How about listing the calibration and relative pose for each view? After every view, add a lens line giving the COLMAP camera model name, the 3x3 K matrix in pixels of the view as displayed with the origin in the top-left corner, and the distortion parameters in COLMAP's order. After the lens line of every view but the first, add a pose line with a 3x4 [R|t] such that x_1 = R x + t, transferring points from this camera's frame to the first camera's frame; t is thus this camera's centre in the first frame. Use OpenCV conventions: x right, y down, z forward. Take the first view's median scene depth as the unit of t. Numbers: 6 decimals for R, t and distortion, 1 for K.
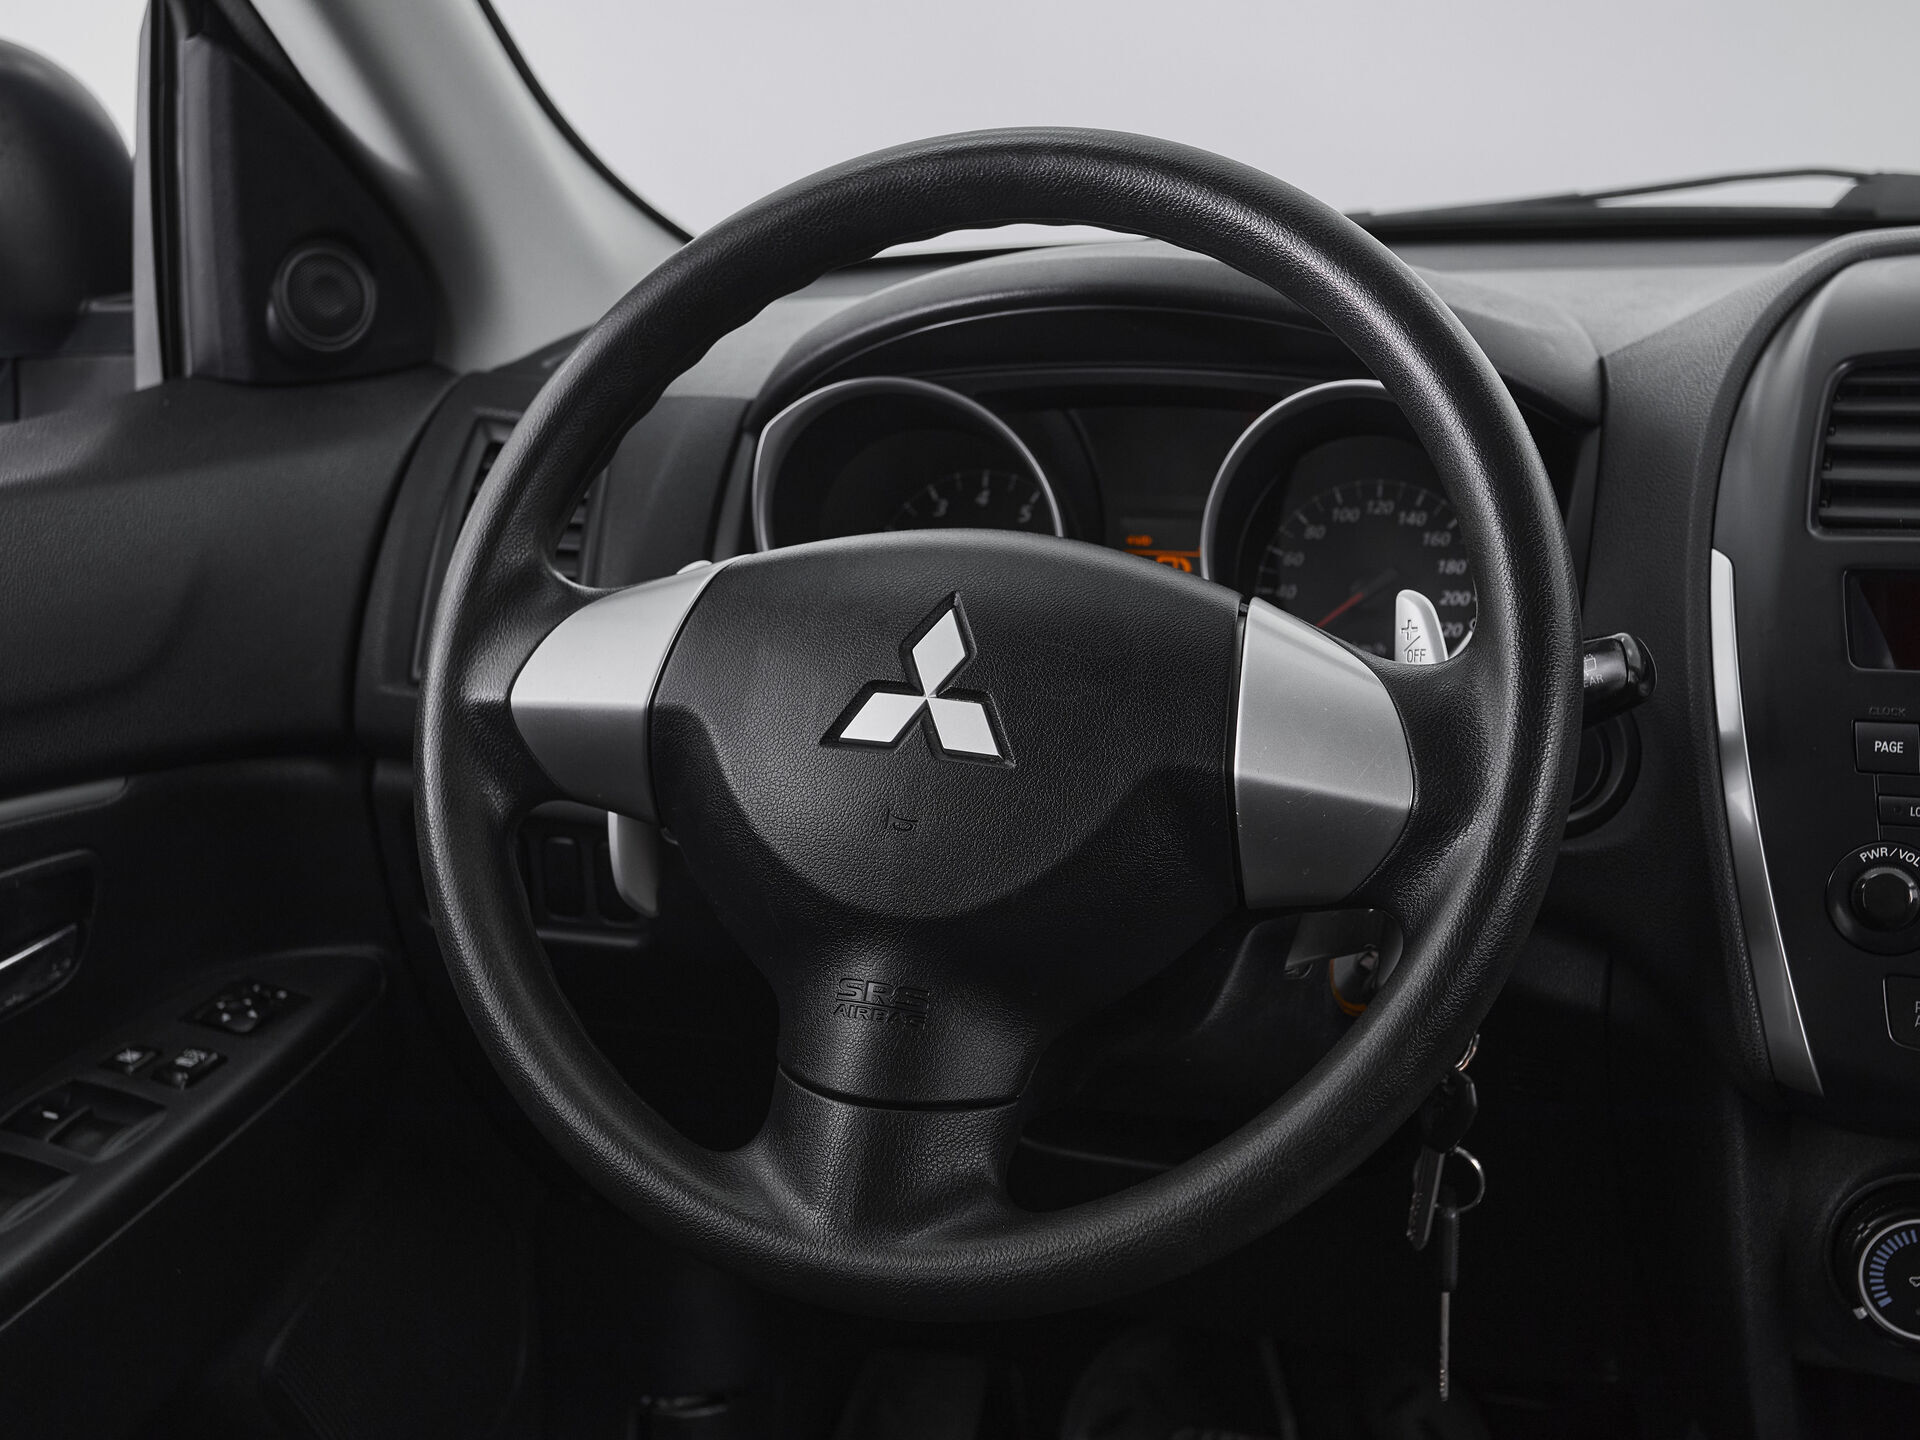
lens RADIAL K [[2439.9, 0, 907.3], [0, 2439.9, 734.2], [0, 0, 1]] dist [0.051191, 0.000000]
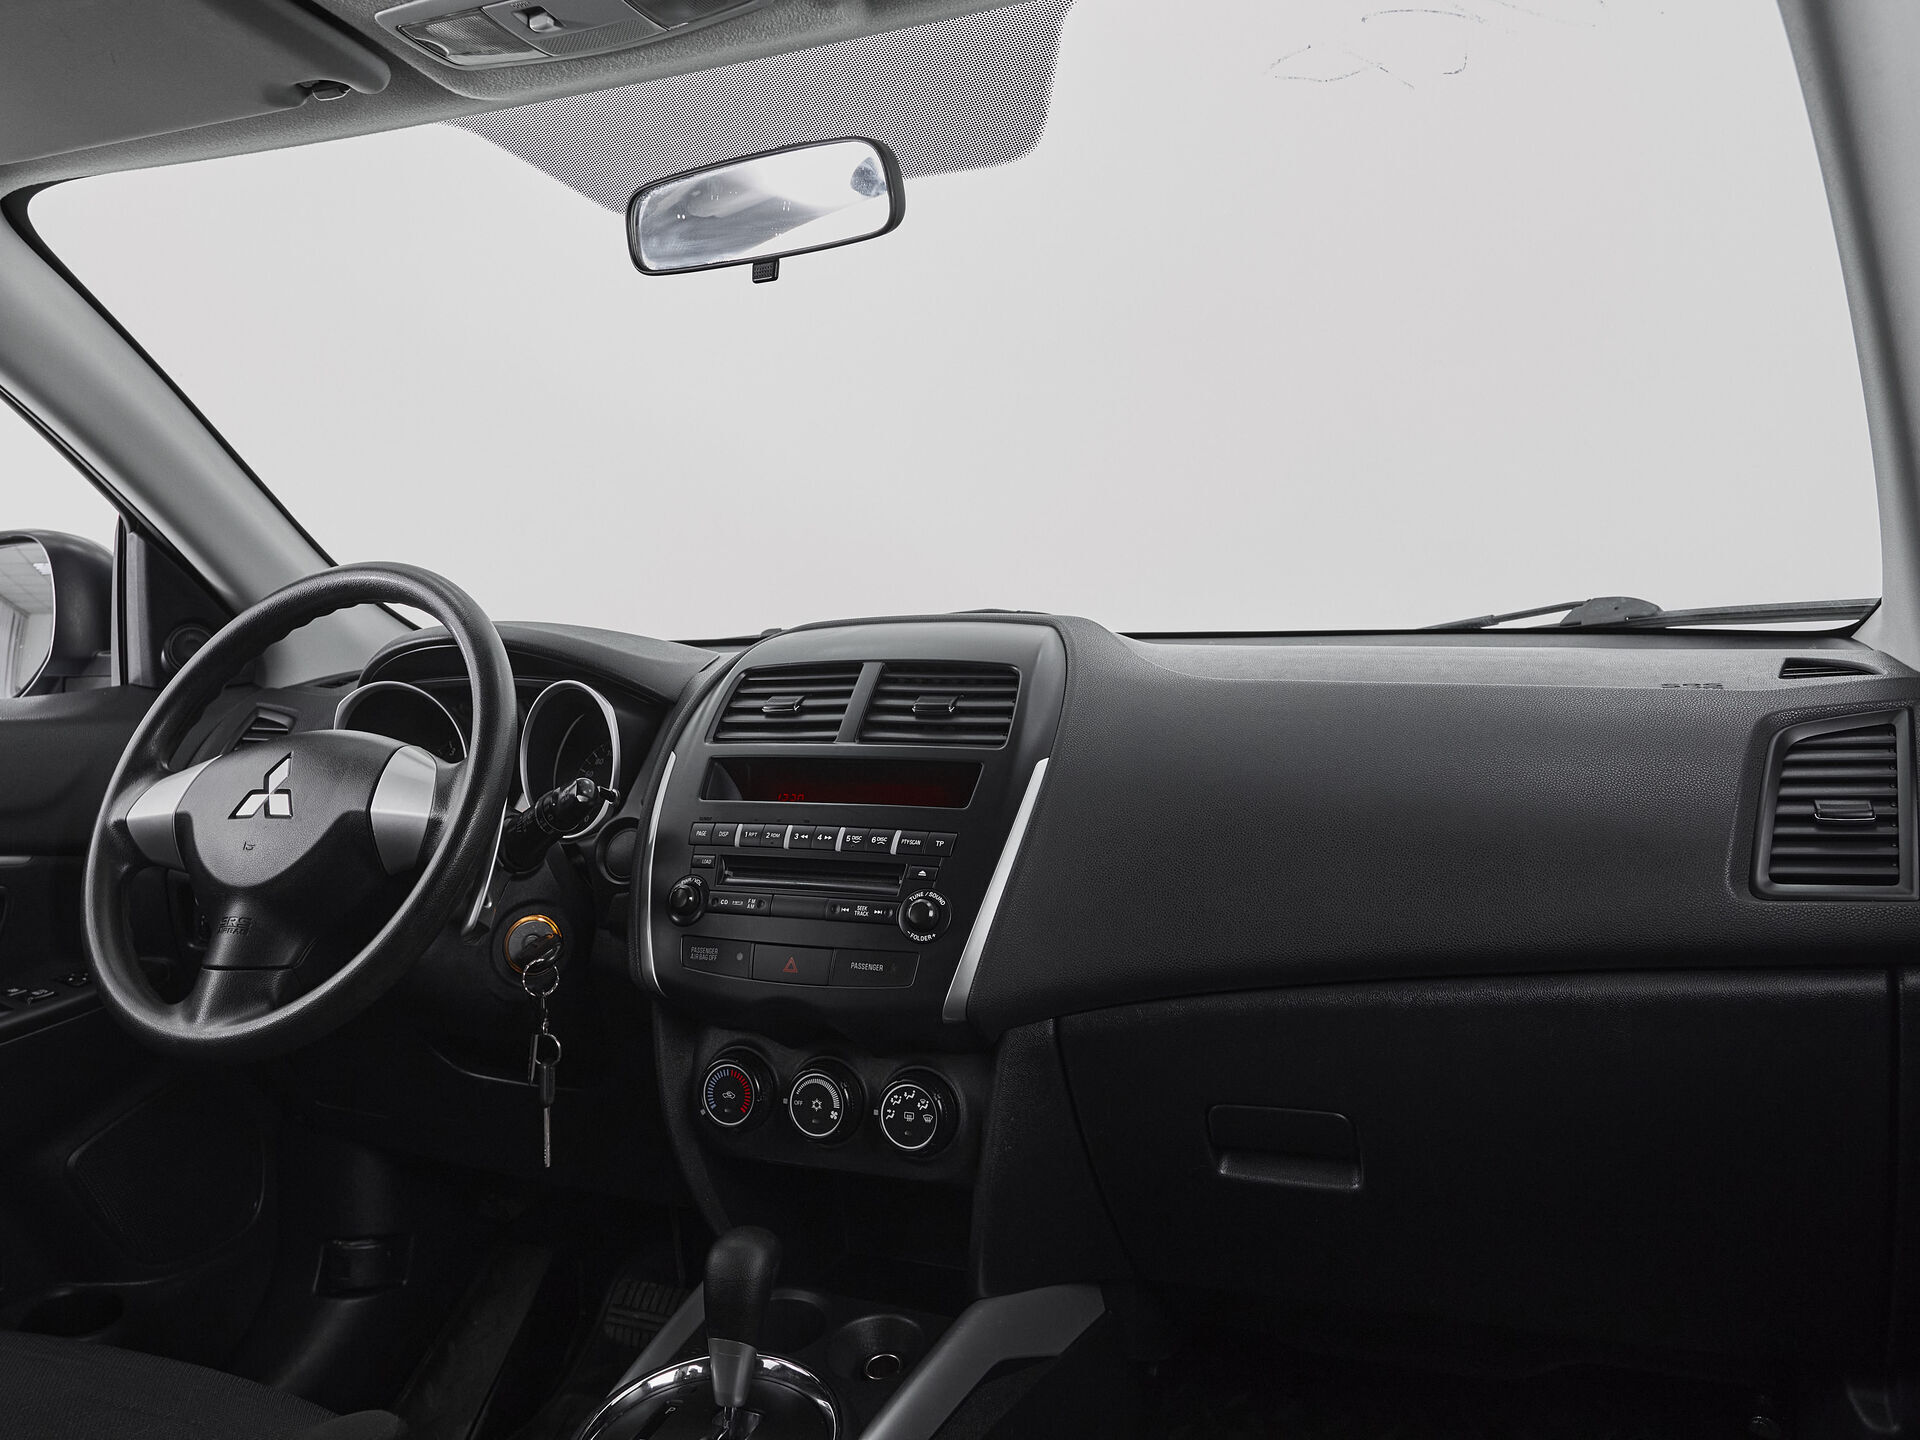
lens RADIAL K [[1598.7, 0, 890.5], [0, 1598.7, 618.6], [0, 0, 1]] dist [-0.055990, 0.034330]
pose [[0.996050, 0.012500, -0.087912, 0.579009], [-0.034532, 0.966640, -0.253802, 0.147297], [0.081806, 0.255835, 0.963253, -0.342501]]
